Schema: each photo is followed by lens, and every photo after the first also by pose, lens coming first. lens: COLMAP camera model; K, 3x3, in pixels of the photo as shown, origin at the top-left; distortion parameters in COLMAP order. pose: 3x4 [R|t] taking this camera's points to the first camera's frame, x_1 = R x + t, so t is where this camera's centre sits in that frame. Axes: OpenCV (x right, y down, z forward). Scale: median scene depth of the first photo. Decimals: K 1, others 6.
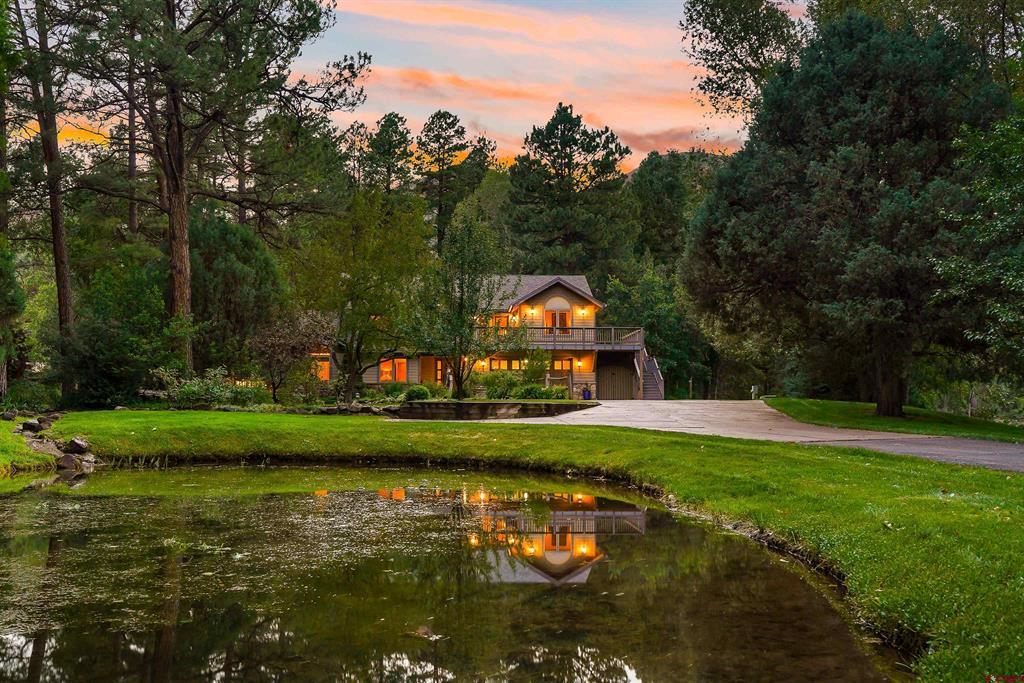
lens RADIAL K [[881.1, 0, 512.0], [0, 881.1, 341.5], [0, 0, 1]] dist [0.002309, 0.000269]
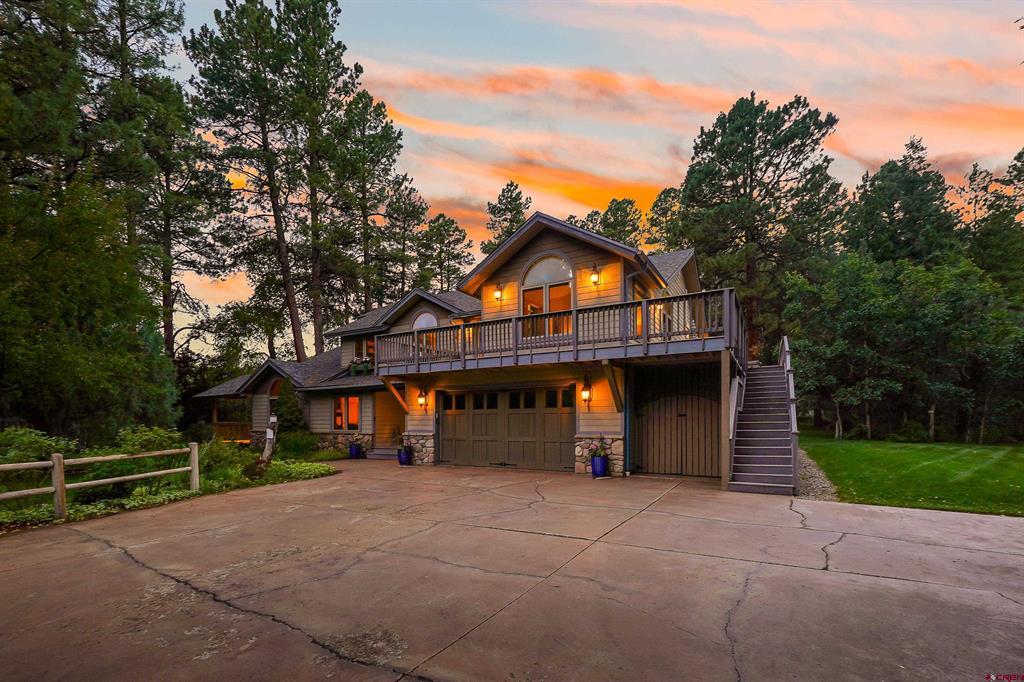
lens RADIAL K [[452.1, 0, 512.1], [0, 452.1, 418.9], [0, 0, 1]] dist [-0.000843, -0.000063]
pose [[0.845905, -0.003615, -0.533321, 0.118402], [0.044096, 0.997027, 0.063182, 0.014915], [0.531508, -0.076963, 0.843550, 0.551257]]
